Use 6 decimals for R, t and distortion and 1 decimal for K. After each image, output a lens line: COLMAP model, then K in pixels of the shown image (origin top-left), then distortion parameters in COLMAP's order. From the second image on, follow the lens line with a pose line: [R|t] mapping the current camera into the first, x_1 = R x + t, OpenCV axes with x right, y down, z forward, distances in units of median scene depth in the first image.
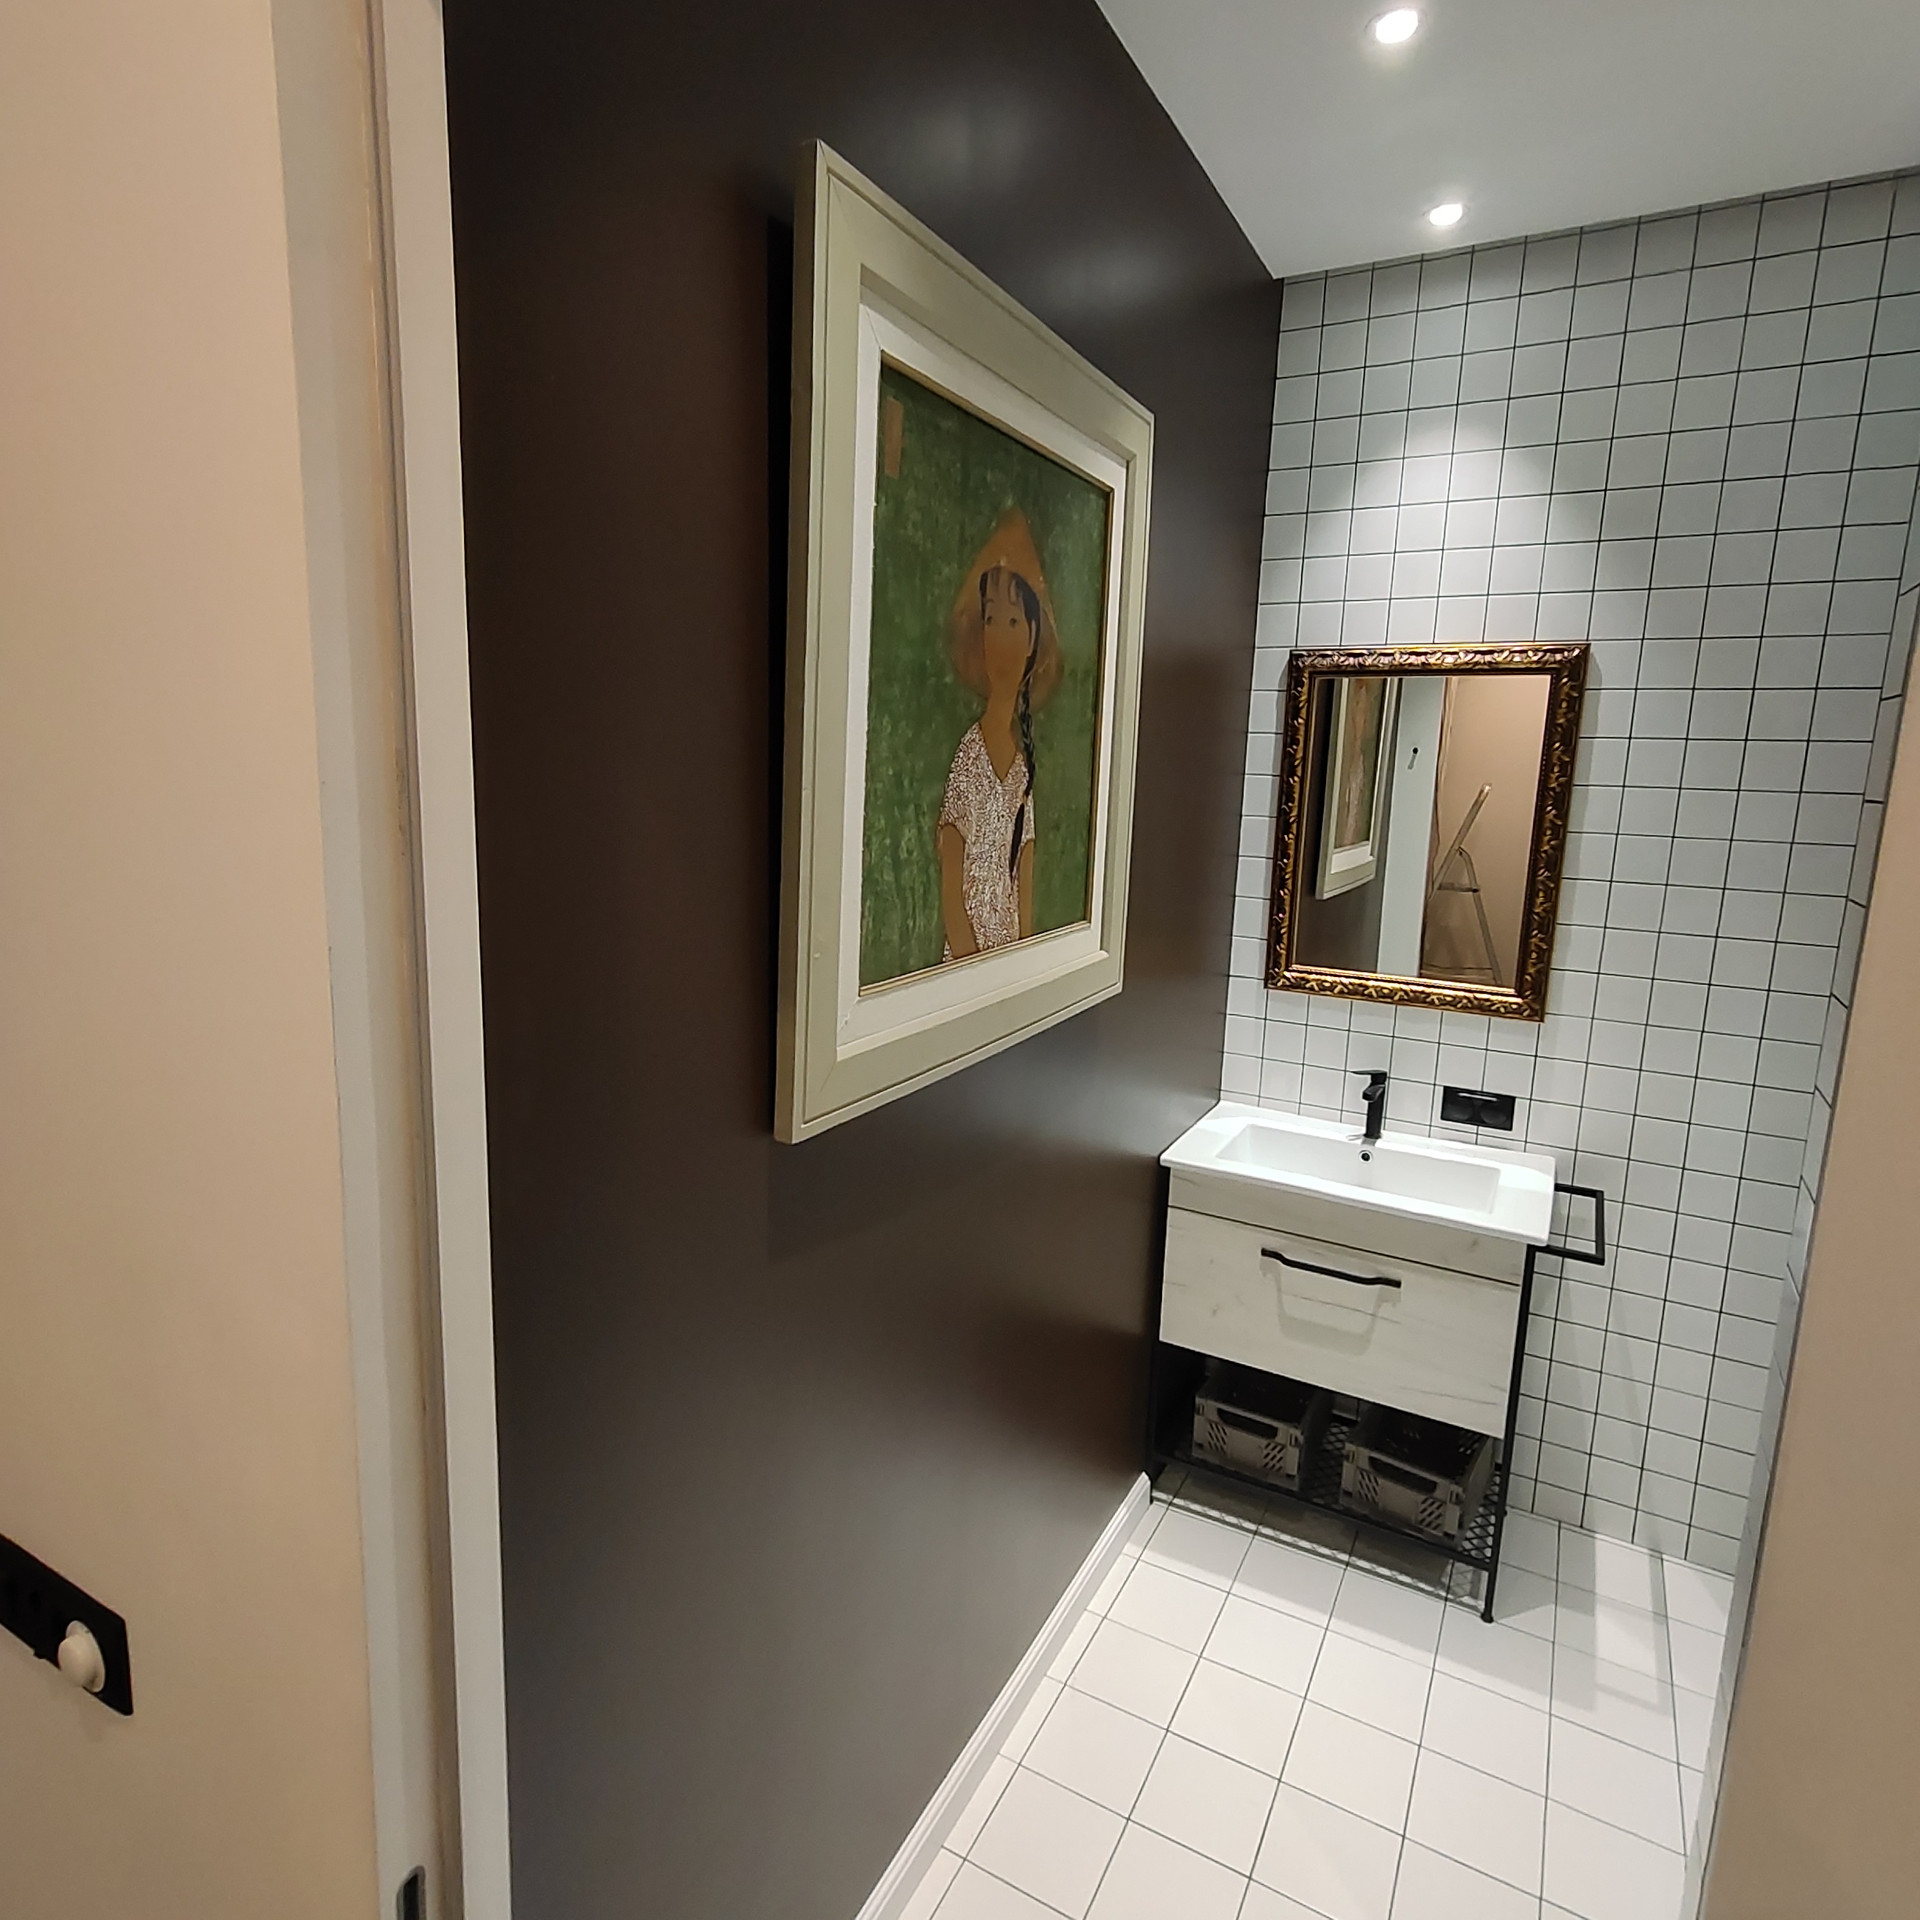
lens RADIAL K [[1144.5, 0, 956.7], [0, 1144.5, 959.5], [0, 0, 1]] dist [0.008856, 0.001252]
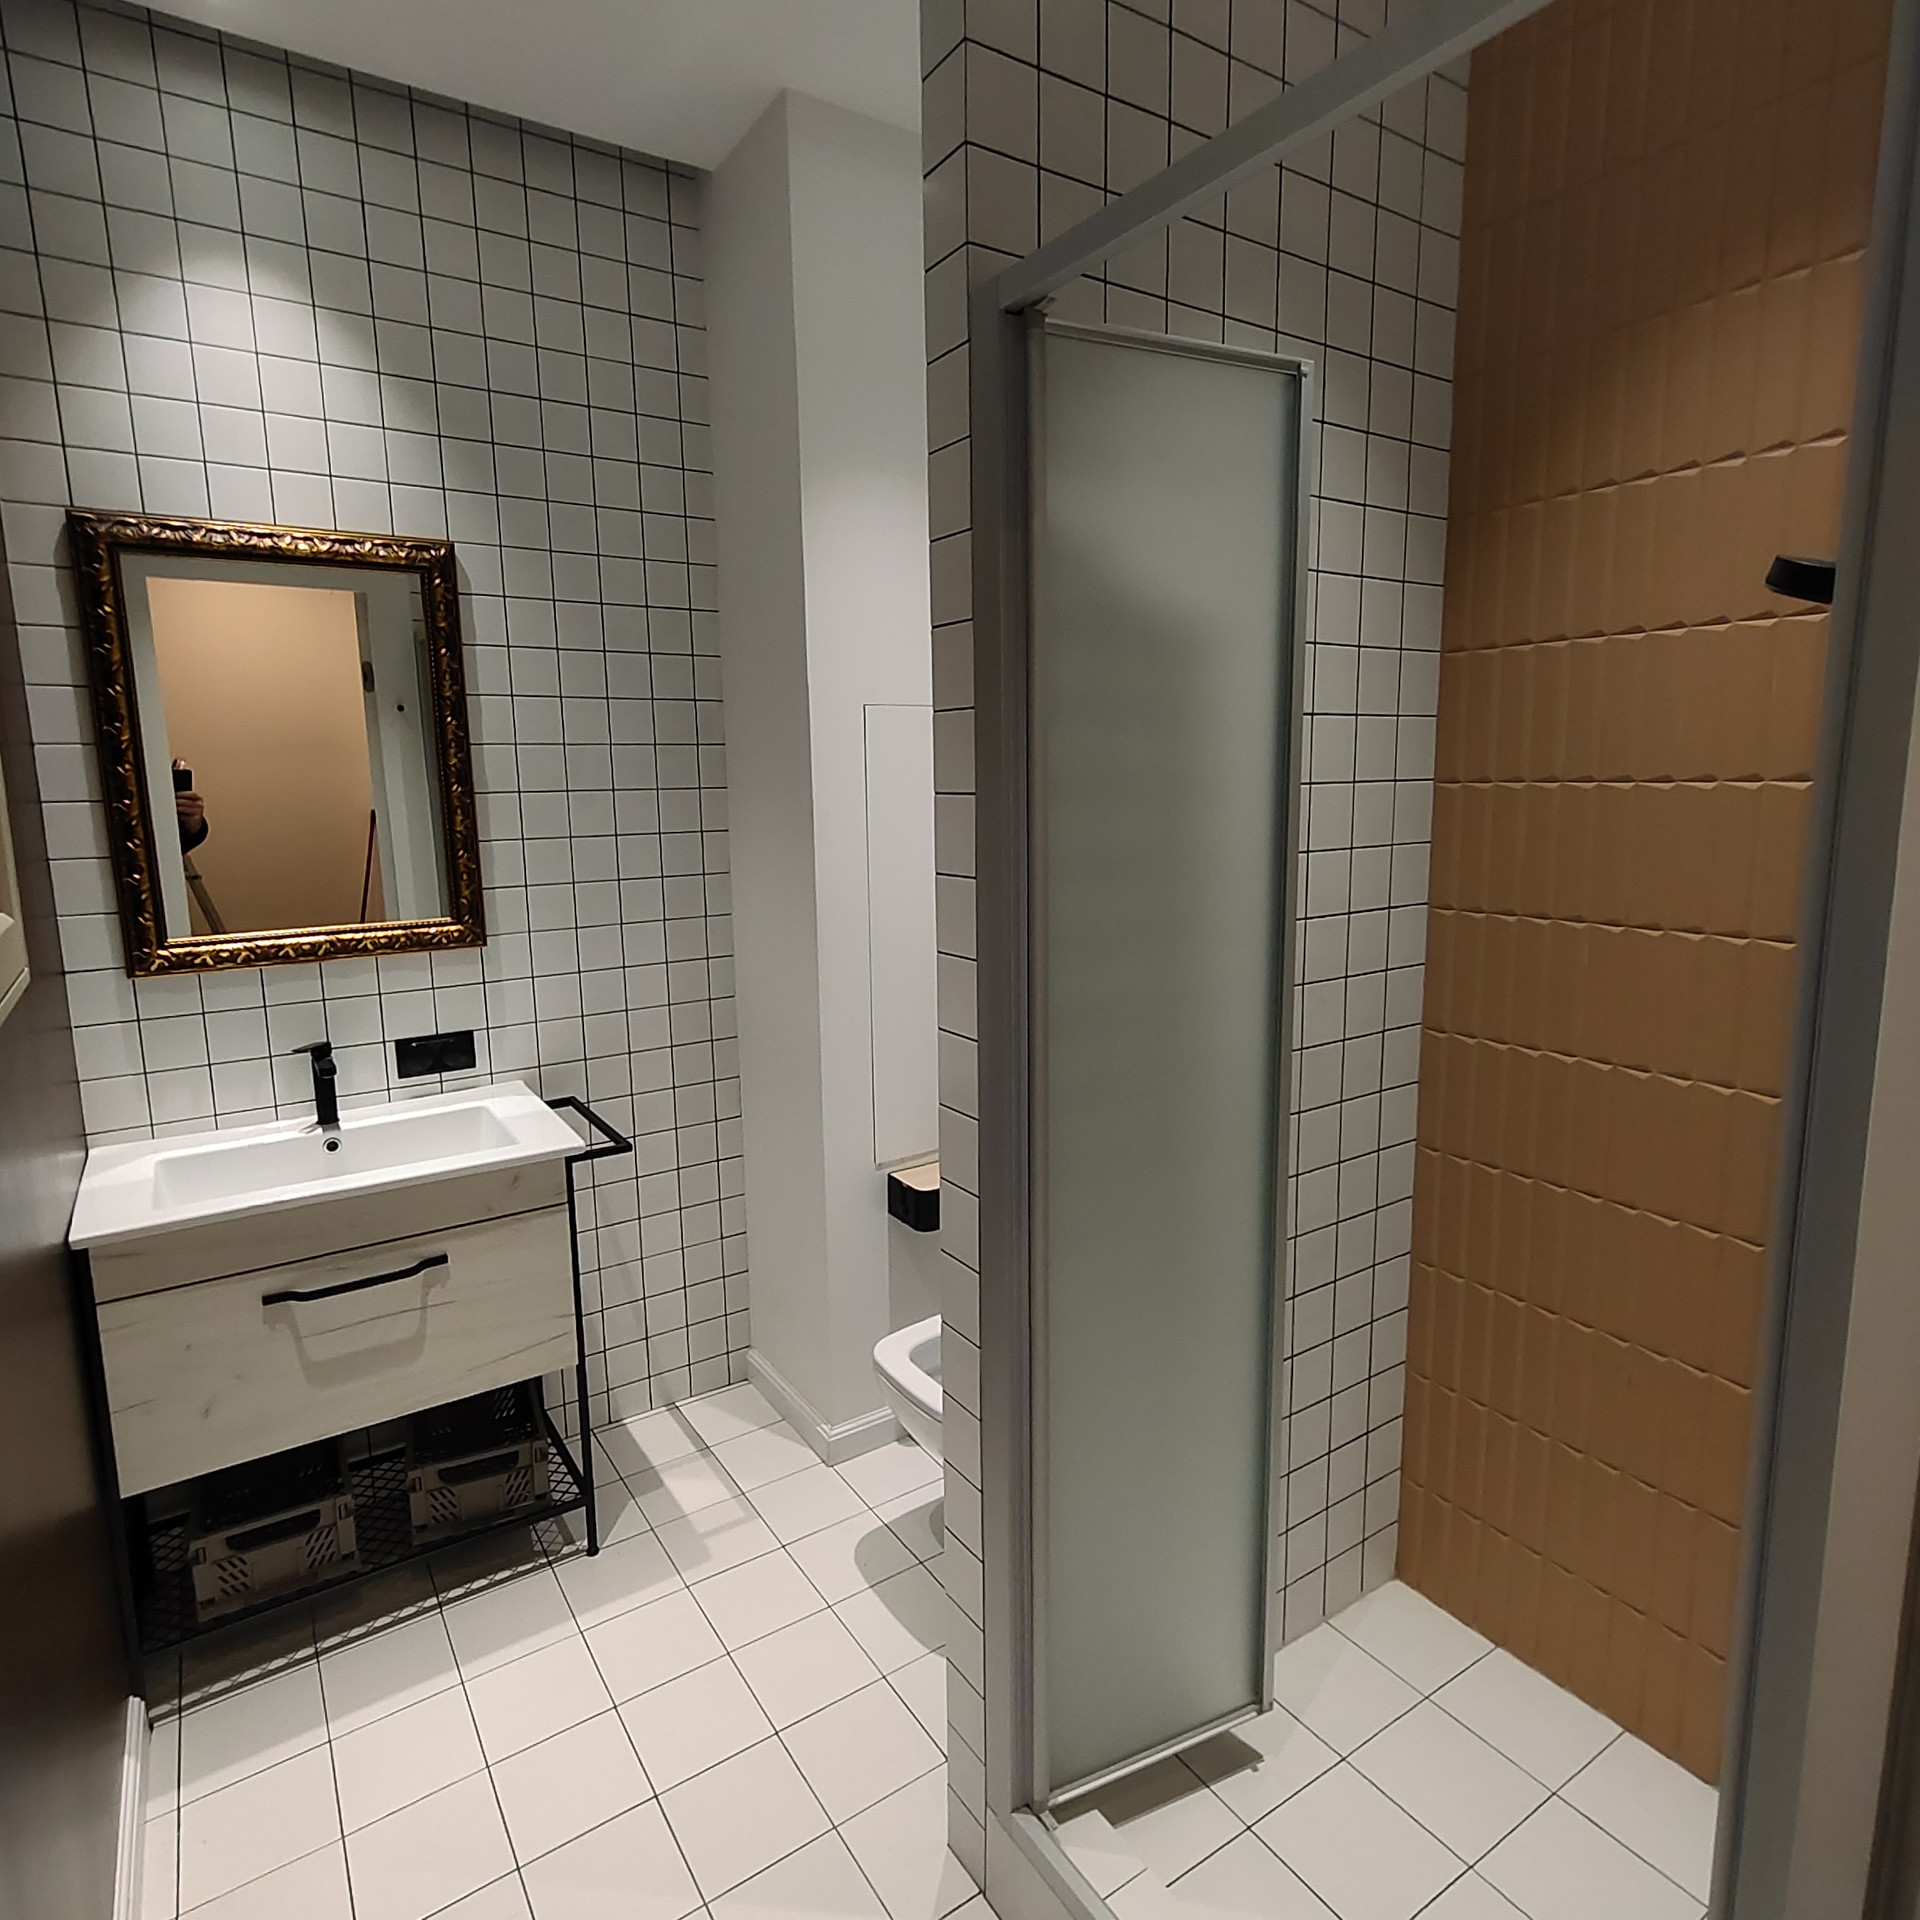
lens RADIAL K [[1144.5, 0, 959.1], [0, 1144.5, 952.3], [0, 0, 1]] dist [0.008856, 0.001252]
pose [[0.456928, -0.178957, 0.871316, -0.145114], [0.185579, 0.977176, 0.103380, 0.035394], [-0.869930, 0.114461, 0.479709, 0.201905]]
